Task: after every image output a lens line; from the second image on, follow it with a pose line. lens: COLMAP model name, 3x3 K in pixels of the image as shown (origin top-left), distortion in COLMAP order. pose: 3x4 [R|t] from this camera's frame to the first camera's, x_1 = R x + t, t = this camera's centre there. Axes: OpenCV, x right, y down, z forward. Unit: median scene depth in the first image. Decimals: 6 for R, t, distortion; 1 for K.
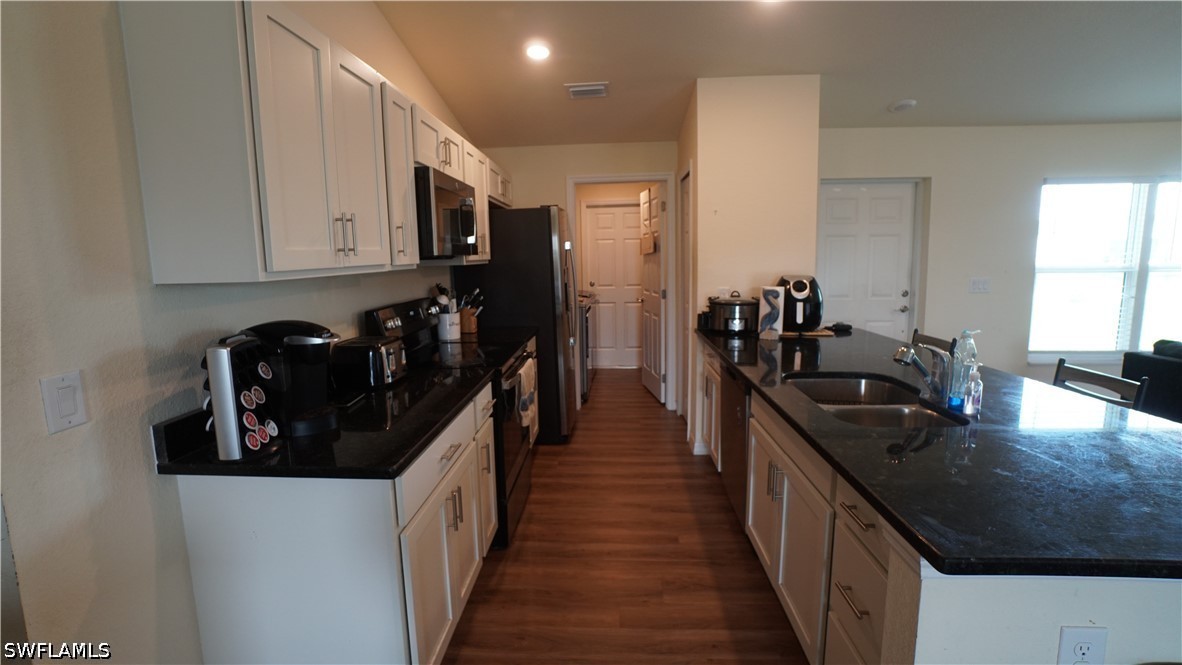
lens RADIAL K [[519.1, 0, 586.1], [0, 519.1, 325.0], [0, 0, 1]] dist [-0.060440, 0.020448]
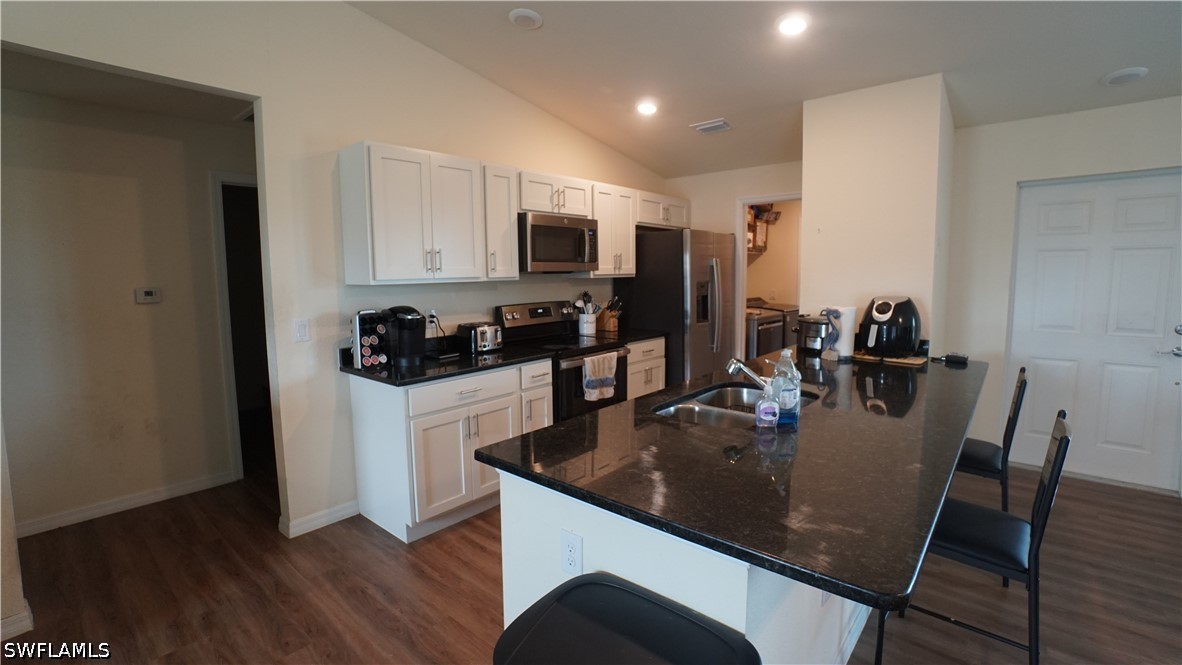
lens RADIAL K [[519.1, 0, 586.1], [0, 519.1, 325.0], [0, 0, 1]] dist [-0.060440, 0.020448]
pose [[0.794369, 0.074491, -0.602850, 0.720037], [-0.086249, 0.996229, 0.009451, -0.009103], [0.601281, 0.044488, 0.797798, -0.080215]]
